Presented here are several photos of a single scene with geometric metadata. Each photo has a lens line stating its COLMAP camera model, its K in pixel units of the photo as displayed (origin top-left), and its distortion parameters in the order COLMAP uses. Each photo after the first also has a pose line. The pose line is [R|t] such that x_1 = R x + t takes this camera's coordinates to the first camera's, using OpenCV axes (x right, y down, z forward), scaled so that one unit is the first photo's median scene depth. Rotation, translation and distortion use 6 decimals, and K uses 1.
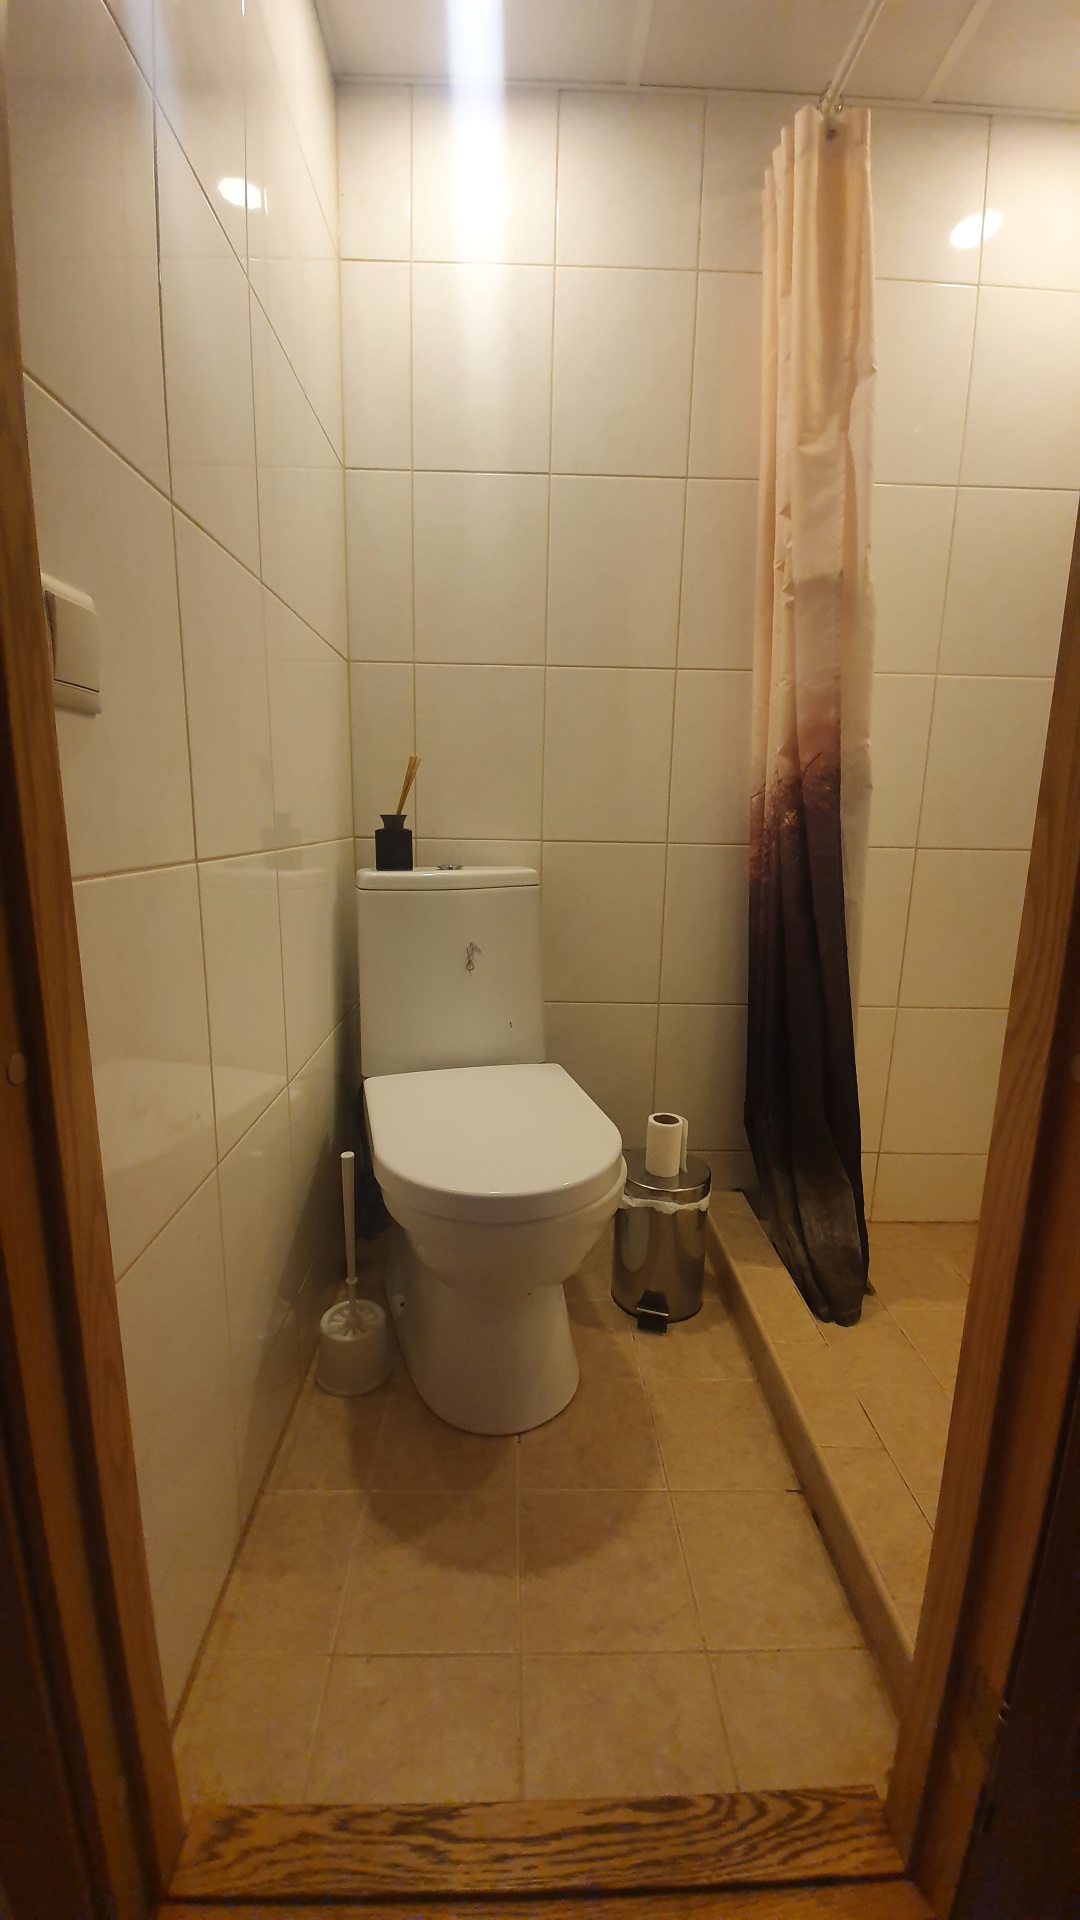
lens RADIAL K [[757.8, 0, 528.8], [0, 757.8, 962.5], [0, 0, 1]] dist [0.013469, -0.017028]
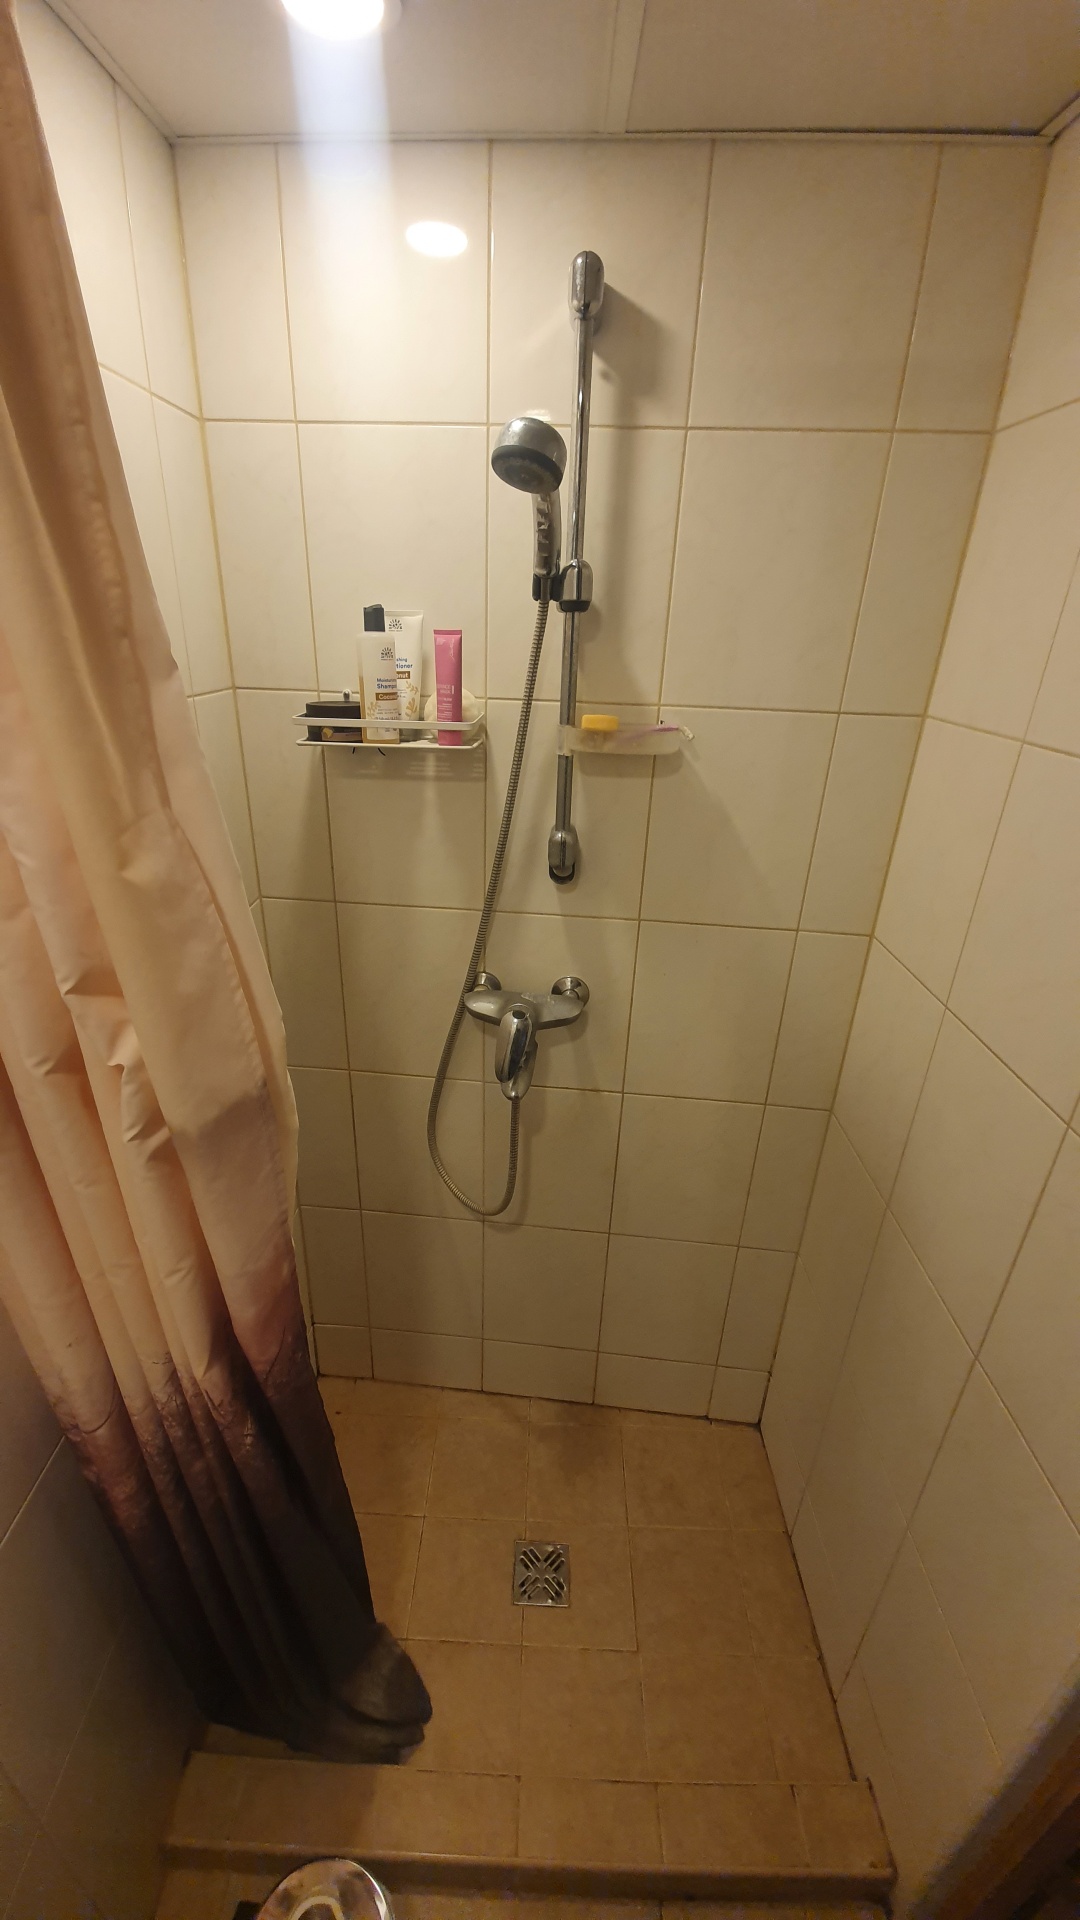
lens RADIAL K [[757.8, 0, 528.8], [0, 757.8, 962.5], [0, 0, 1]] dist [0.013469, -0.017028]
pose [[0.036787, -0.427677, 0.903183, -0.010546], [0.166614, 0.893769, 0.416433, -1.255922], [-0.985336, 0.135163, 0.104136, 1.267443]]
